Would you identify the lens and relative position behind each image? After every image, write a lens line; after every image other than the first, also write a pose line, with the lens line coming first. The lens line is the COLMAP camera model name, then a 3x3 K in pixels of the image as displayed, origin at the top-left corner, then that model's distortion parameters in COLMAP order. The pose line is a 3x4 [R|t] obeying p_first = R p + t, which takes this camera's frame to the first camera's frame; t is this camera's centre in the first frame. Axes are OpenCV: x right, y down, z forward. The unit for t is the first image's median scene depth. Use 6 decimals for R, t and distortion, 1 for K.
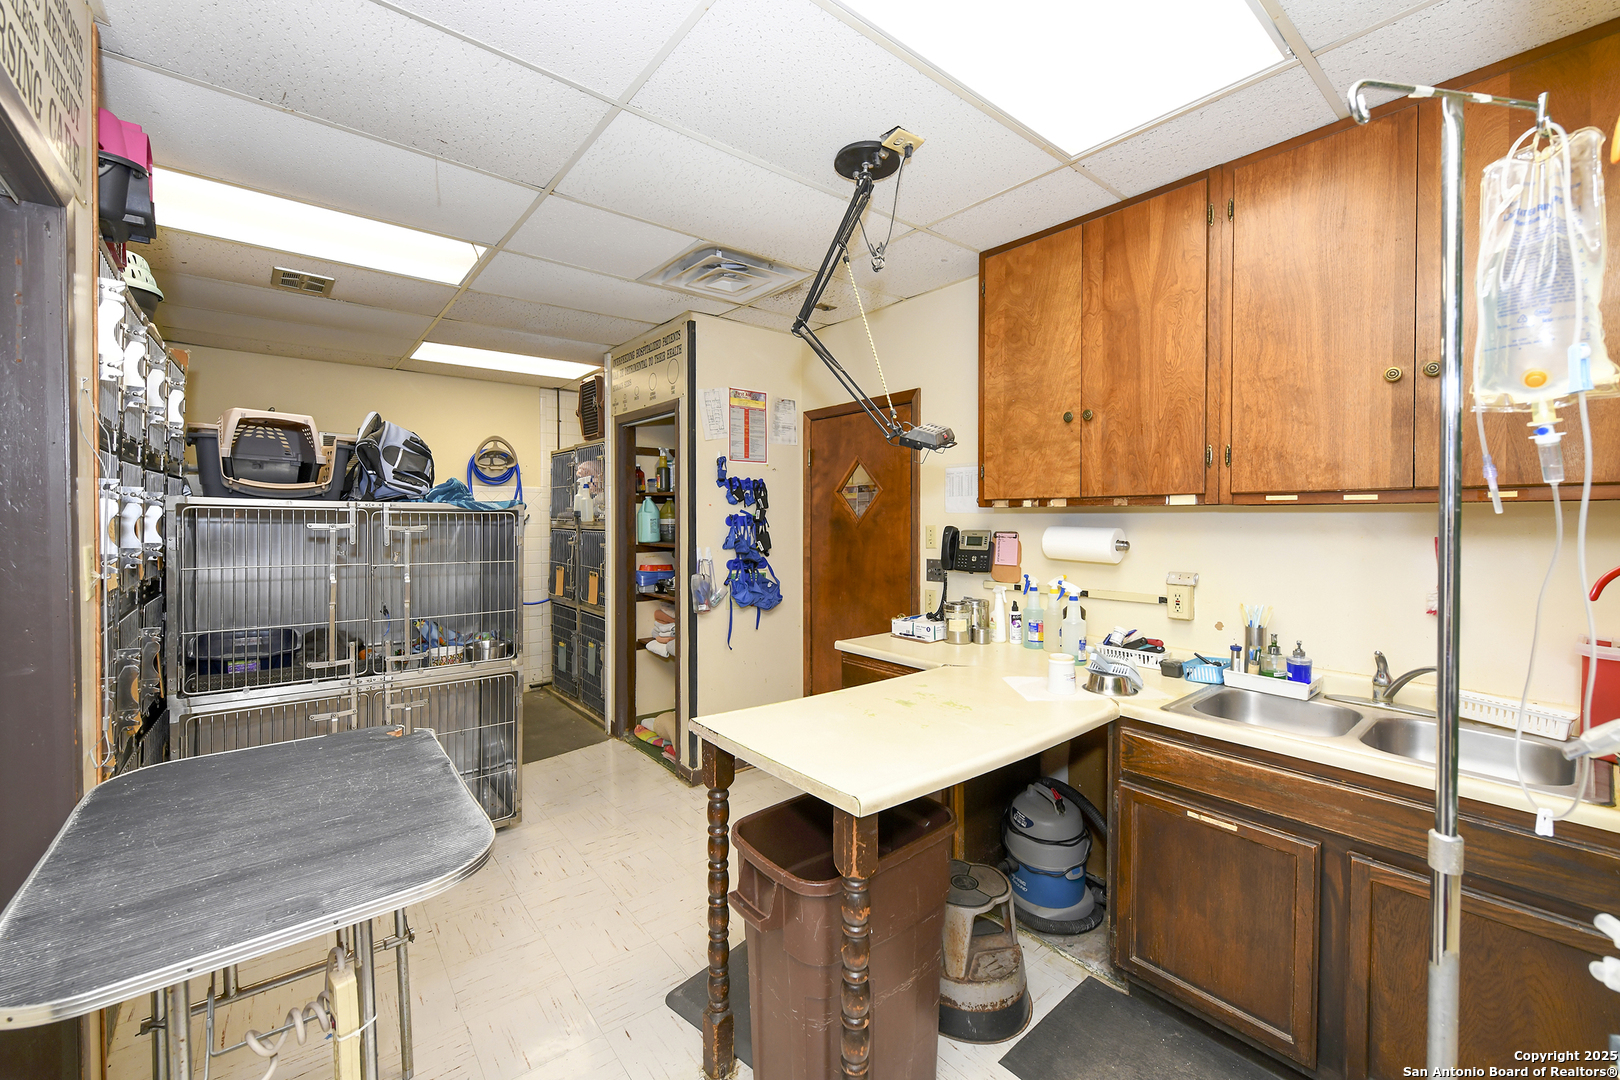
lens RADIAL K [[635.9, 0, 812.6], [0, 635.9, 529.2], [0, 0, 1]] dist [-0.000669, 0.000313]
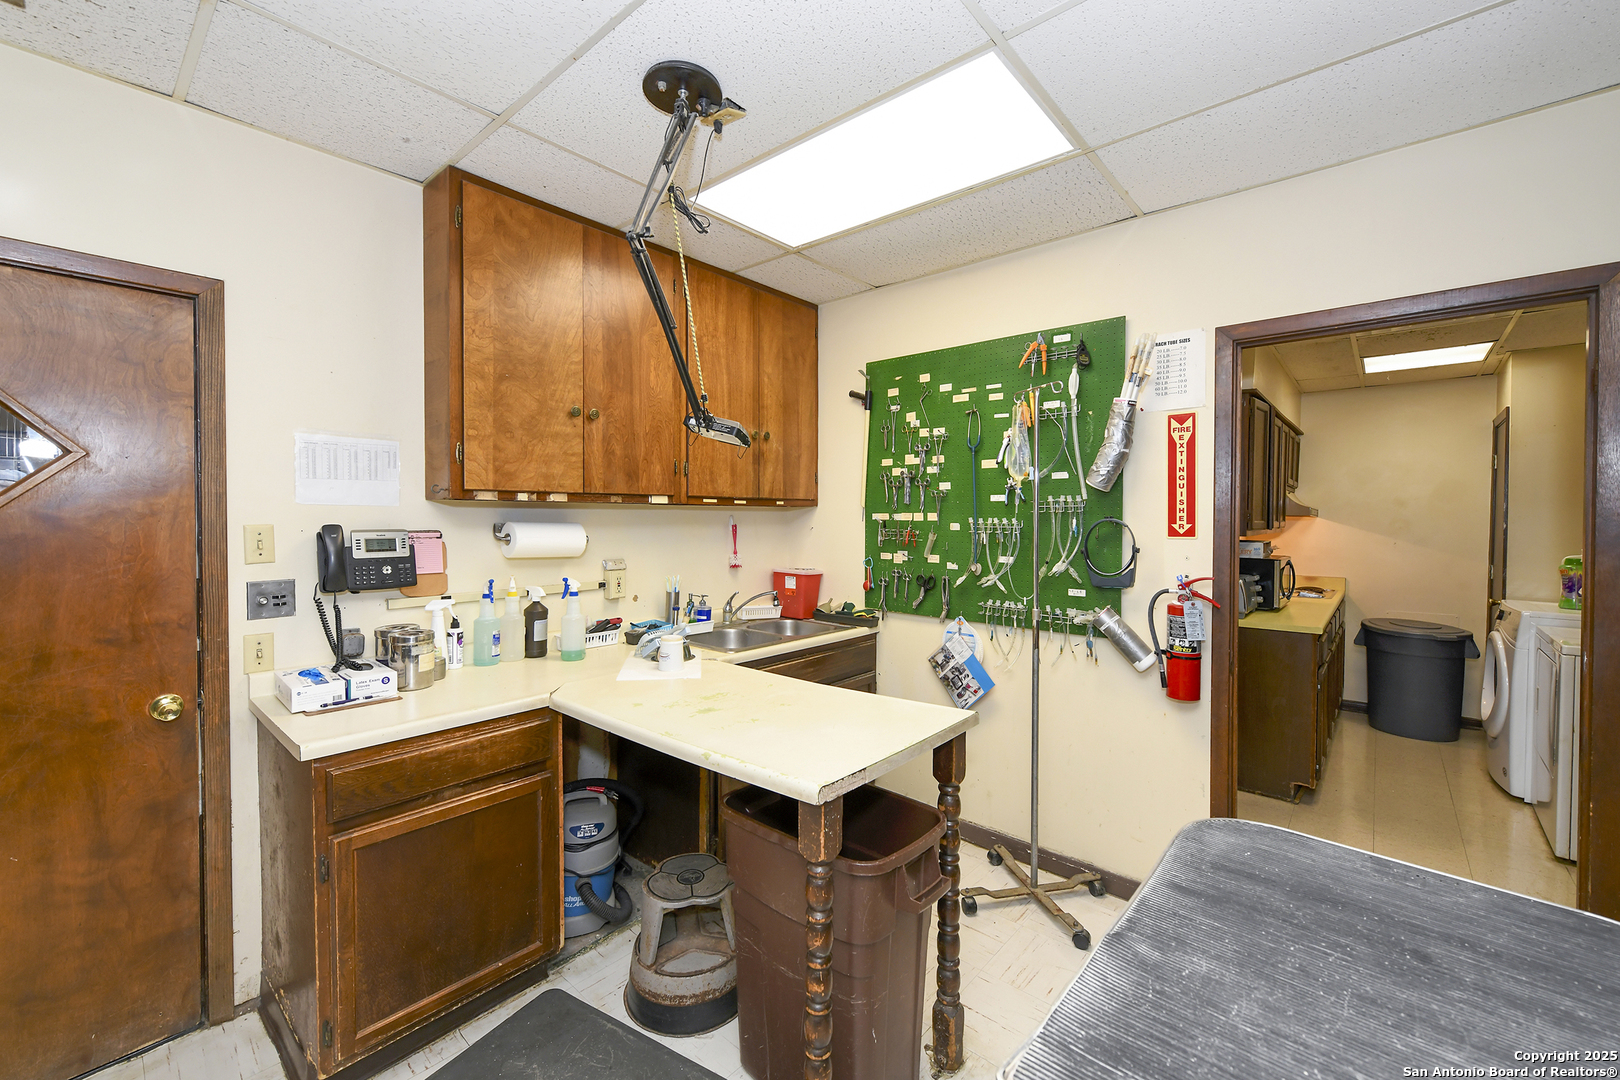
lens RADIAL K [[635.9, 0, 812.6], [0, 635.9, 529.2], [0, 0, 1]] dist [-0.000669, 0.000313]
pose [[-0.132927, -0.020845, 0.990907, -0.648866], [0.015170, 0.999619, 0.023064, -0.010433], [-0.991010, 0.018098, -0.132561, 0.785566]]
